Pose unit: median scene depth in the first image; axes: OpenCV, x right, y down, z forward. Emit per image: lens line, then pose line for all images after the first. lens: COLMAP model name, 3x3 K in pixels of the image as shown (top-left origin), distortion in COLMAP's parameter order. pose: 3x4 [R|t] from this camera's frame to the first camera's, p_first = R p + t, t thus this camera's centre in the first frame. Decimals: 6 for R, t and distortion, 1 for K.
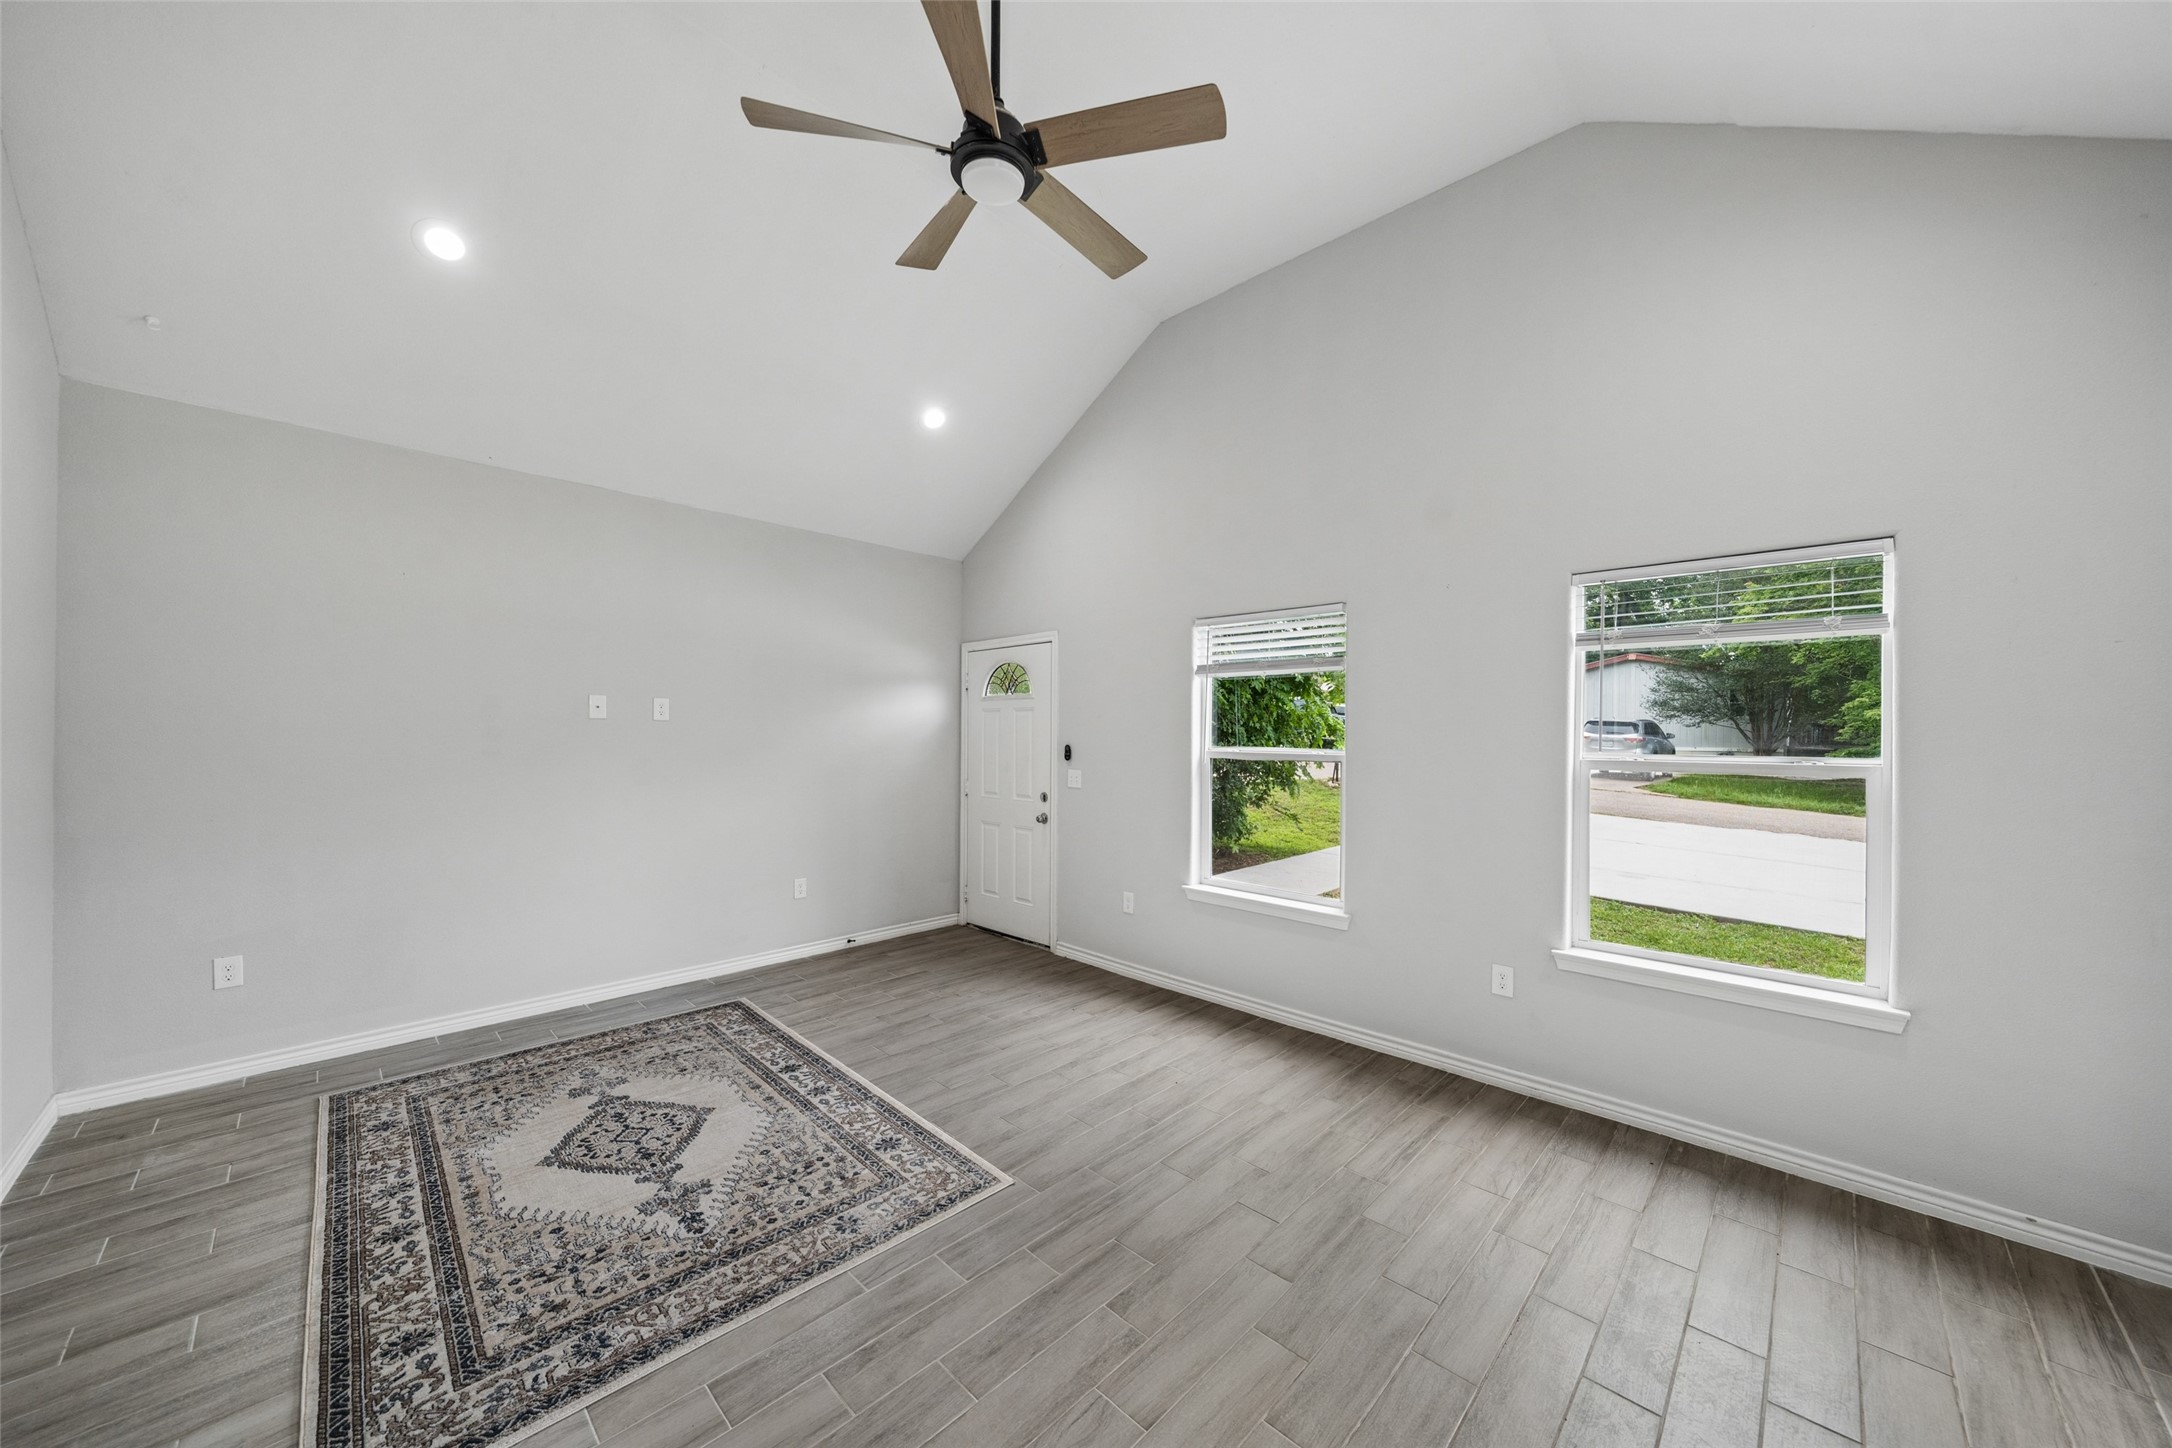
lens RADIAL K [[756.4, 0, 1086.3], [0, 756.4, 730.5], [0, 0, 1]] dist [-0.006504, -0.000002]
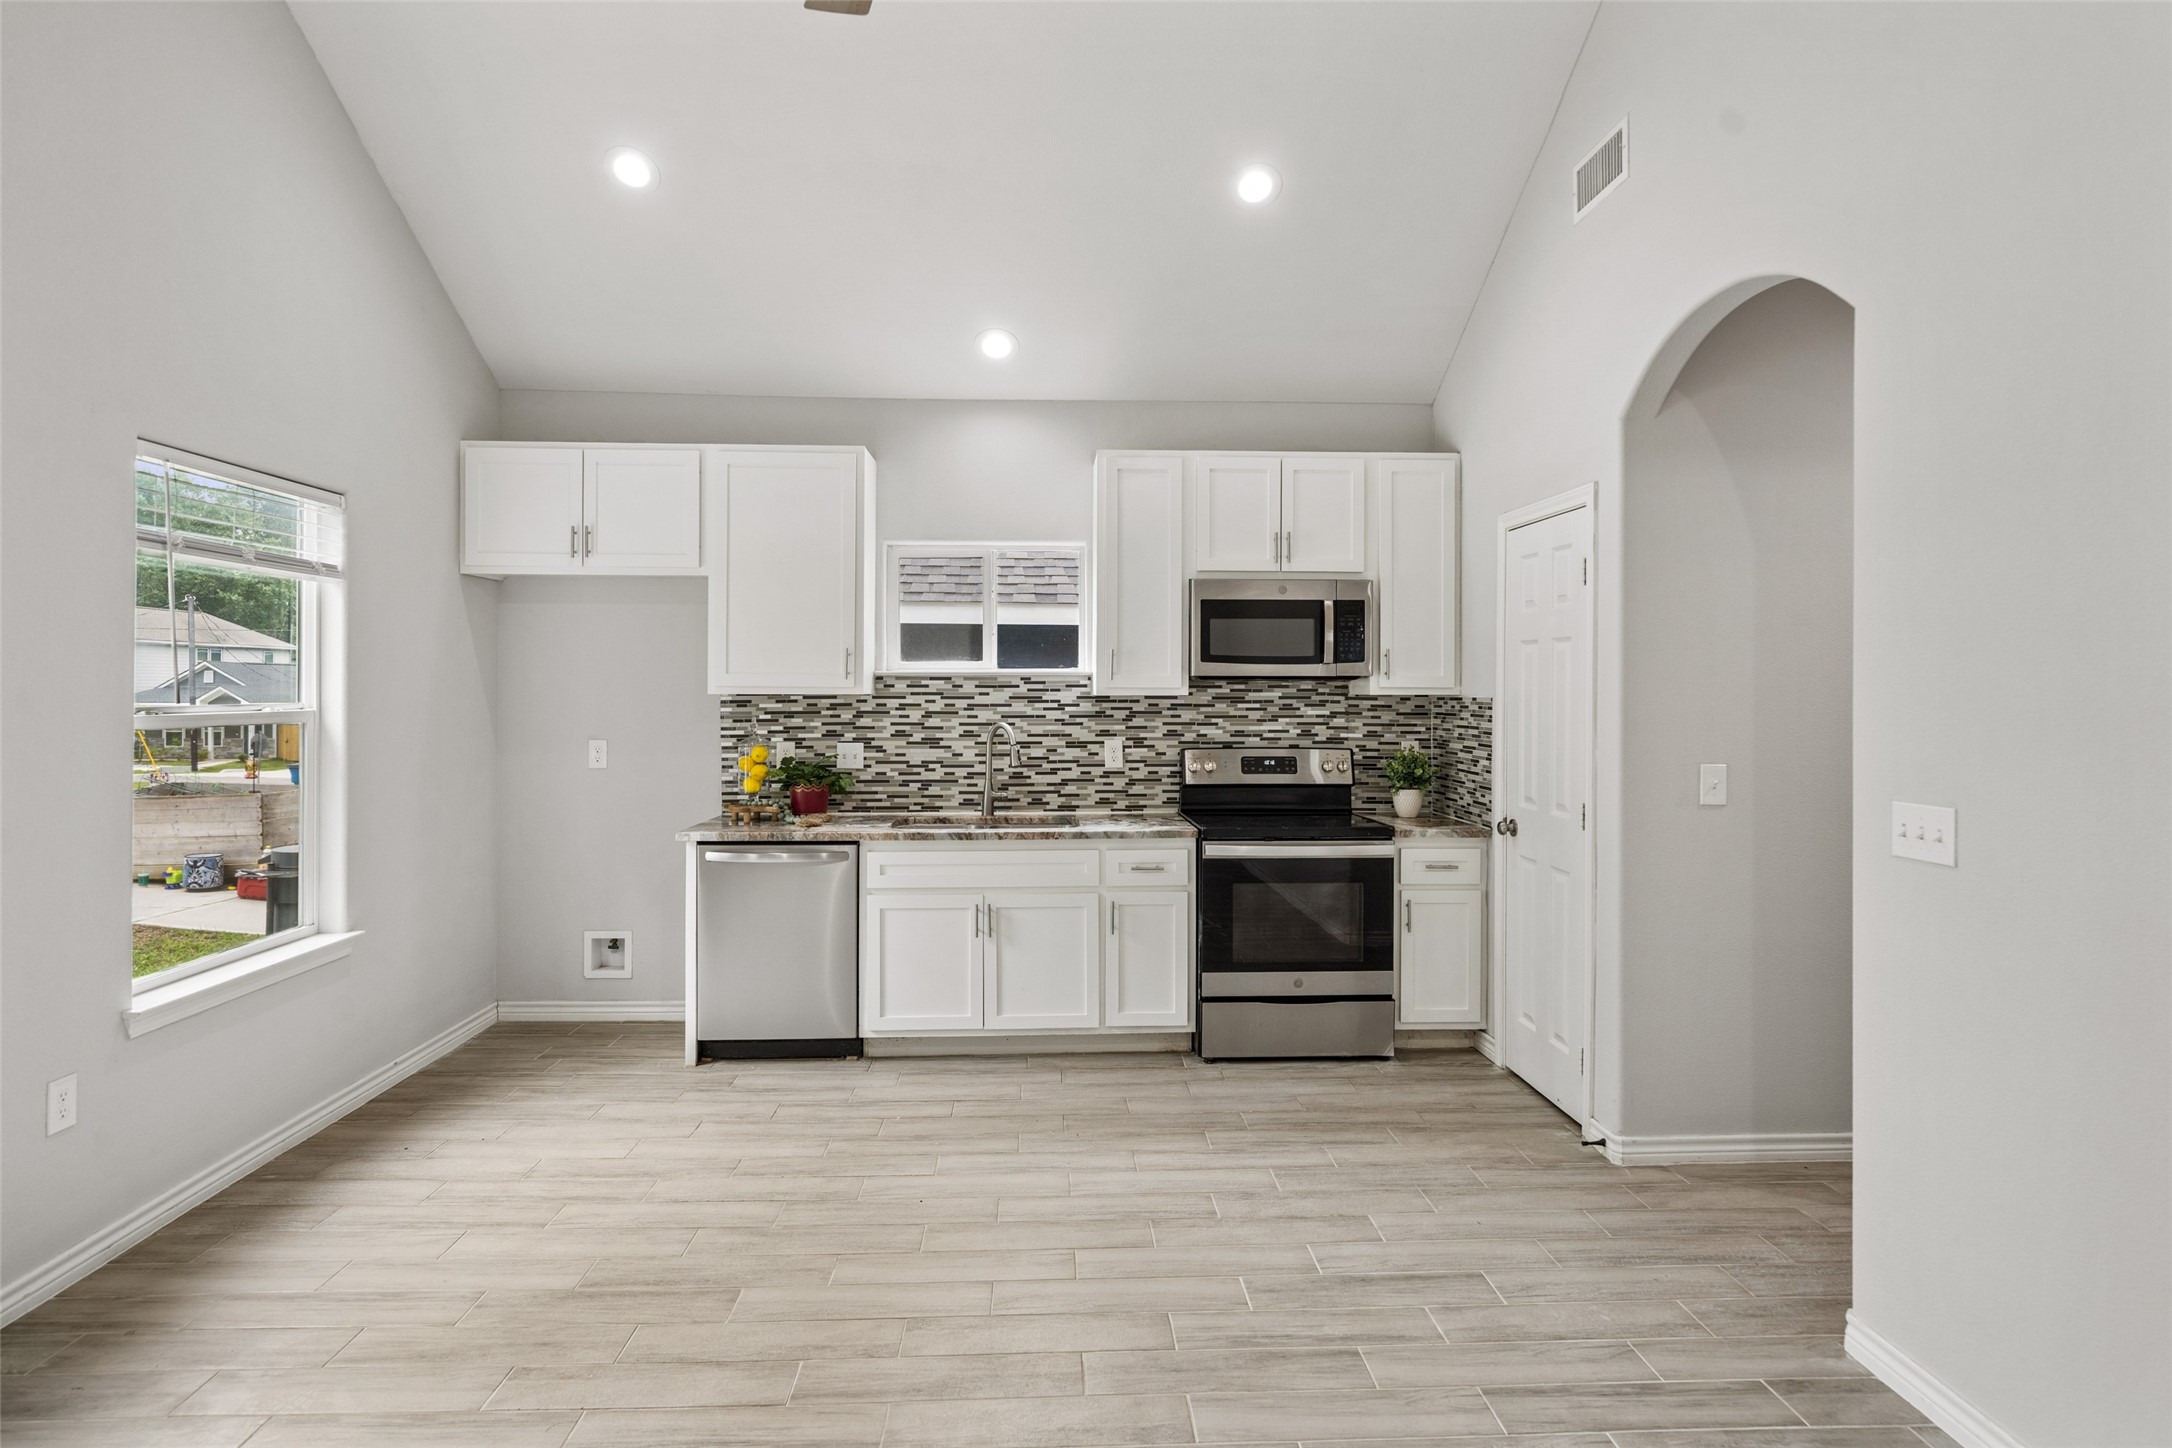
lens RADIAL K [[1126.6, 0, 1088.6], [0, 1126.6, 688.6], [0, 0, 1]] dist [0.000789, 0.001633]
pose [[-0.727436, -0.012269, 0.686066, -0.723321], [-0.012519, 0.999911, 0.004607, -0.001487], [-0.686062, -0.005237, -0.727524, 1.291313]]
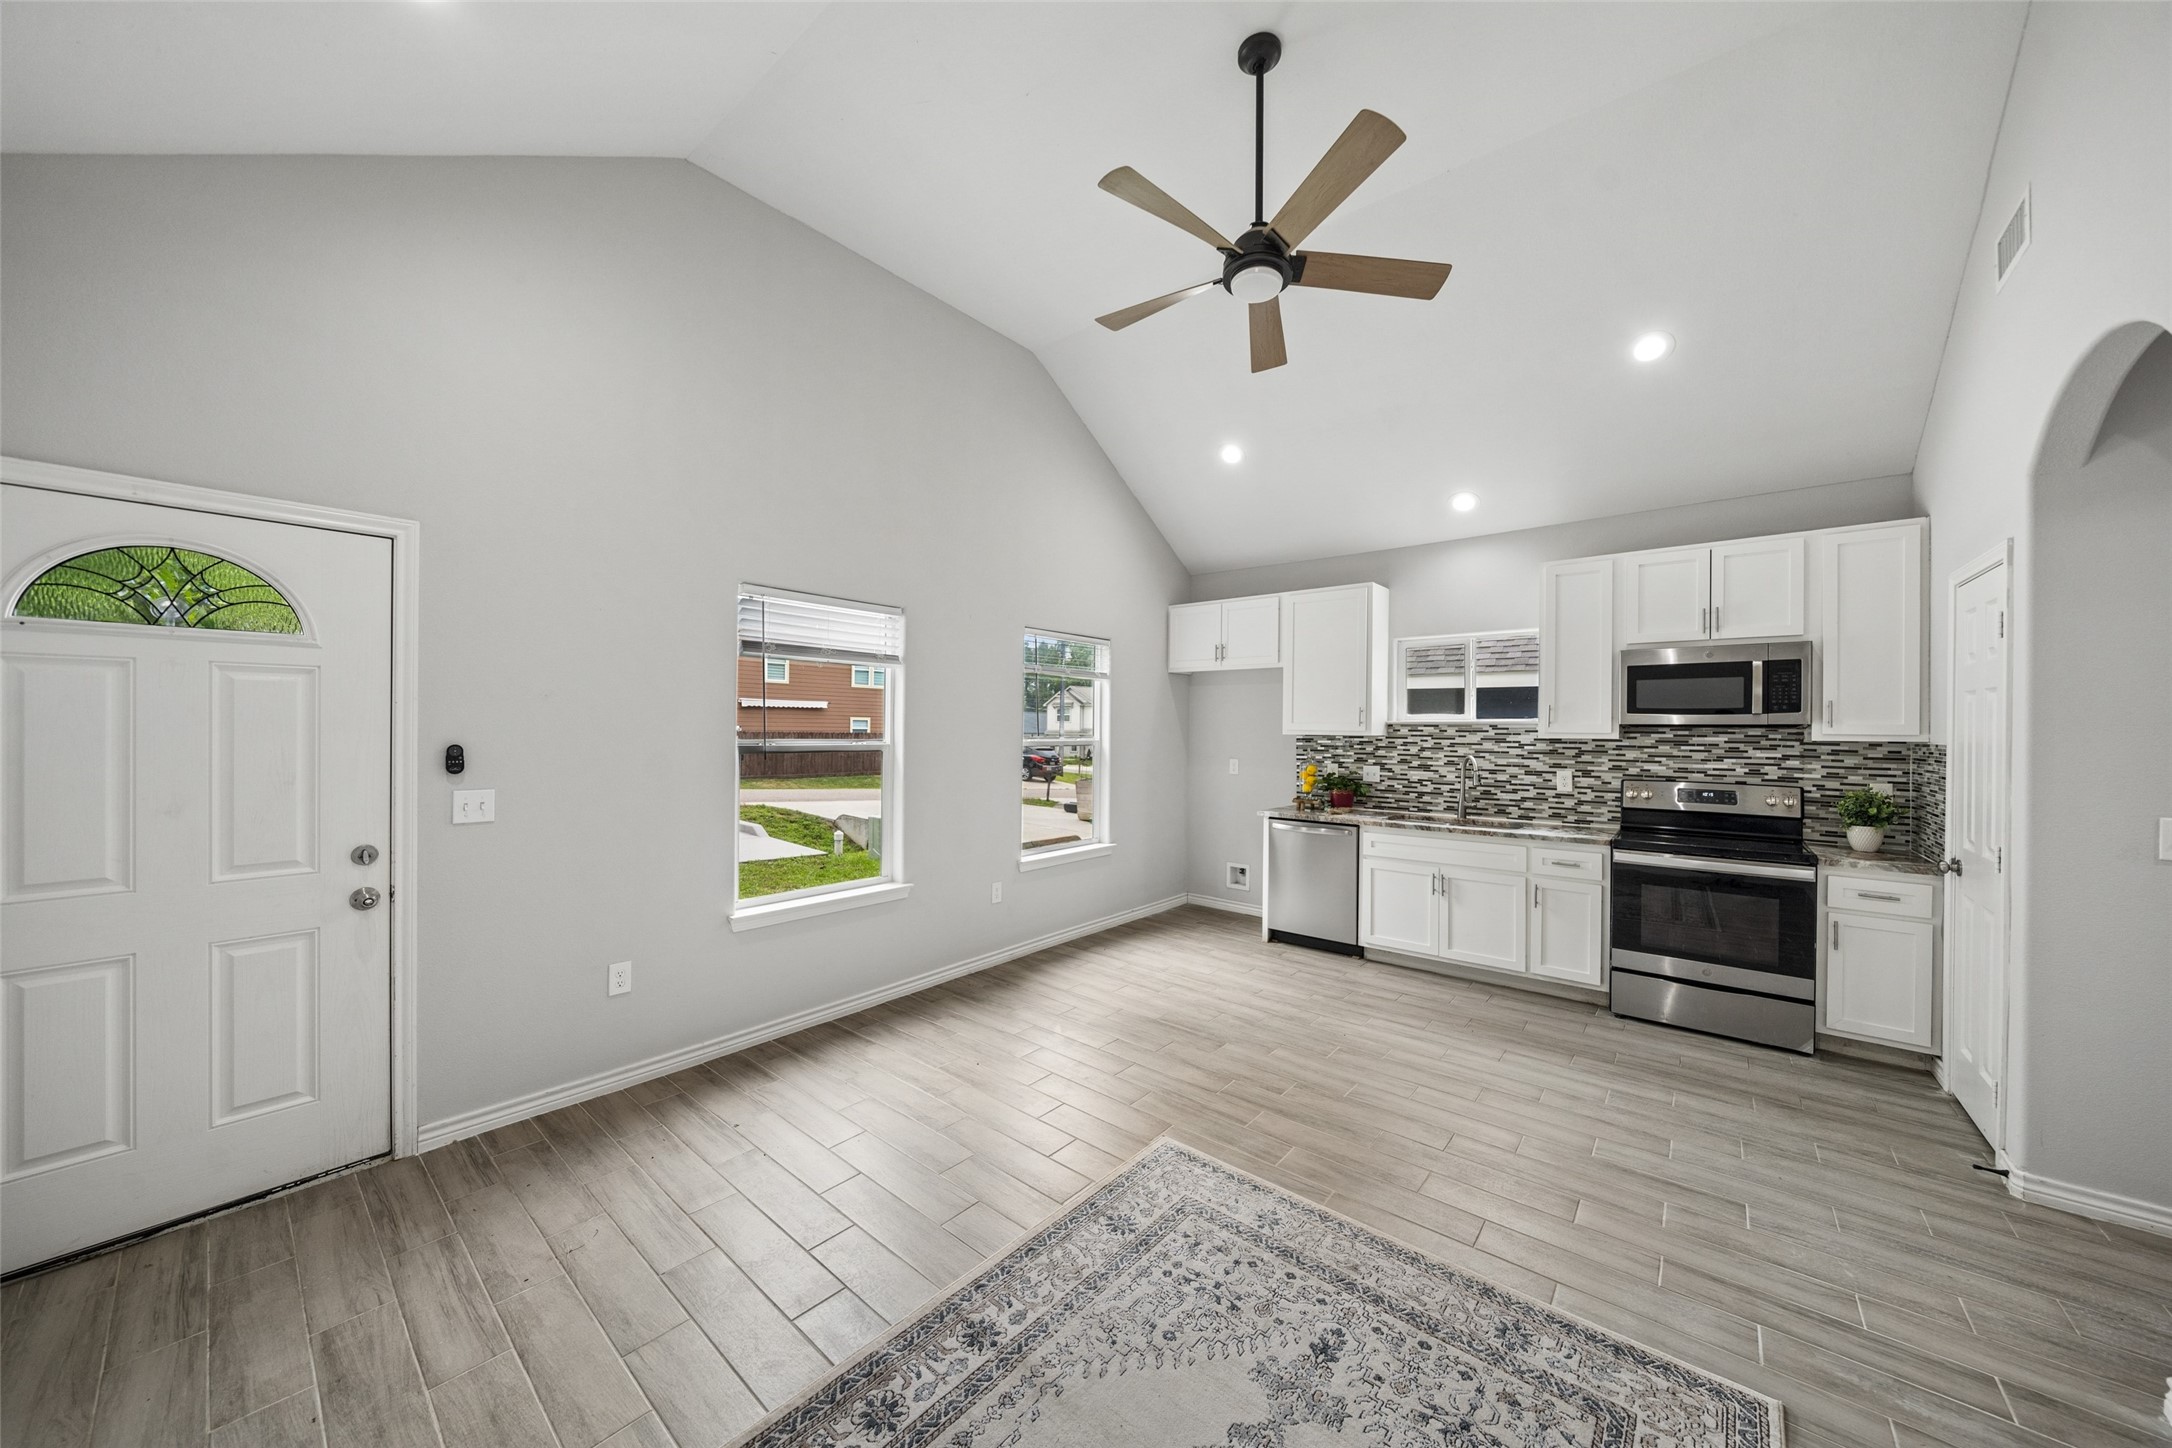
lens RADIAL K [[740.4, 0, 1089.5], [0, 740.4, 723.0], [0, 0, 1]] dist [-0.004155, -0.000043]
pose [[-0.073564, -0.003513, 0.997284, -1.069461], [-0.013351, 0.999908, 0.002538, -0.007034], [-0.997201, -0.013128, -0.073605, 1.099909]]
